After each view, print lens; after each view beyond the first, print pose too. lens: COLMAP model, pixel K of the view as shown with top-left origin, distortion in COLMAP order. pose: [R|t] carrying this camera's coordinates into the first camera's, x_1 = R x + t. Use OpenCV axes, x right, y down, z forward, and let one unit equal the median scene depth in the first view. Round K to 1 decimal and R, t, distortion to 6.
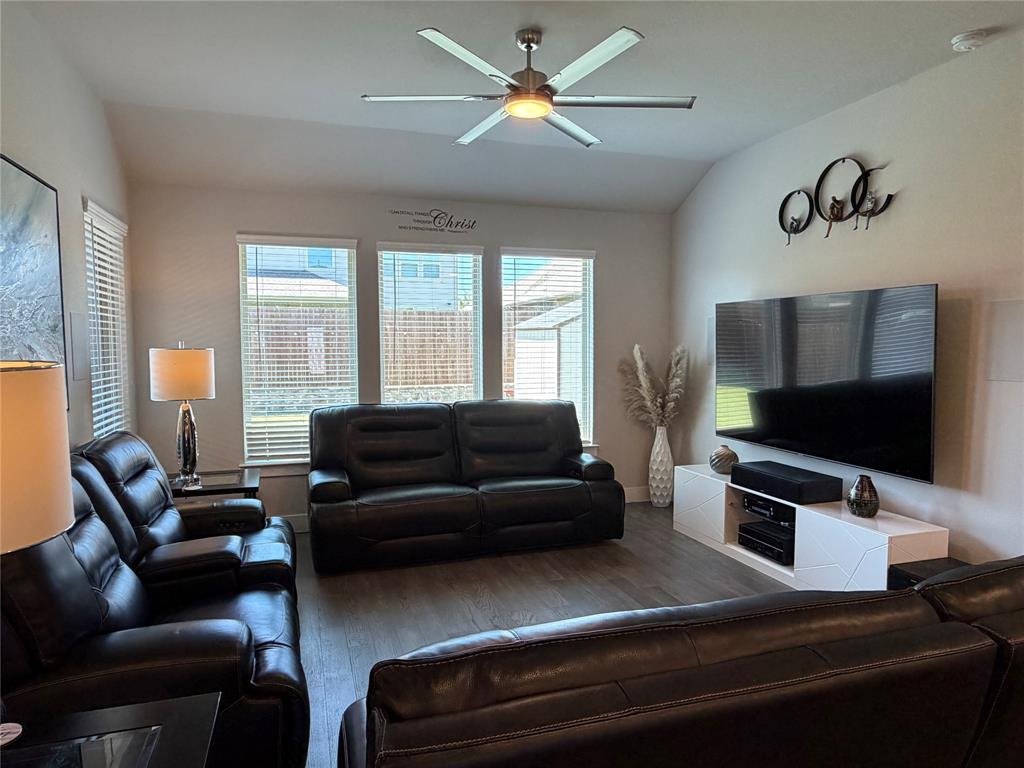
lens RADIAL K [[649.9, 0, 509.0], [0, 649.9, 387.0], [0, 0, 1]] dist [0.001047, 0.000496]
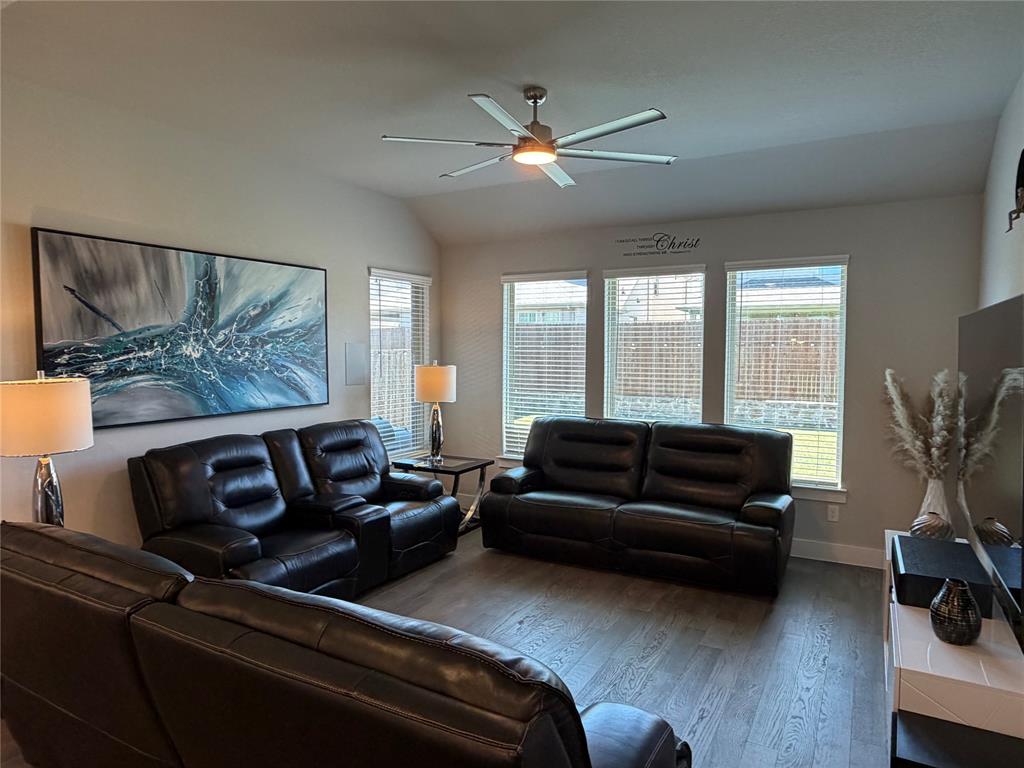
lens RADIAL K [[649.9, 0, 509.0], [0, 649.9, 386.9], [0, 0, 1]] dist [0.001047, 0.000496]
pose [[0.678935, 0.046654, -0.732714, 0.525170], [-0.055947, 0.998365, 0.011728, -0.031740], [0.732063, 0.033031, 0.680435, 0.146133]]
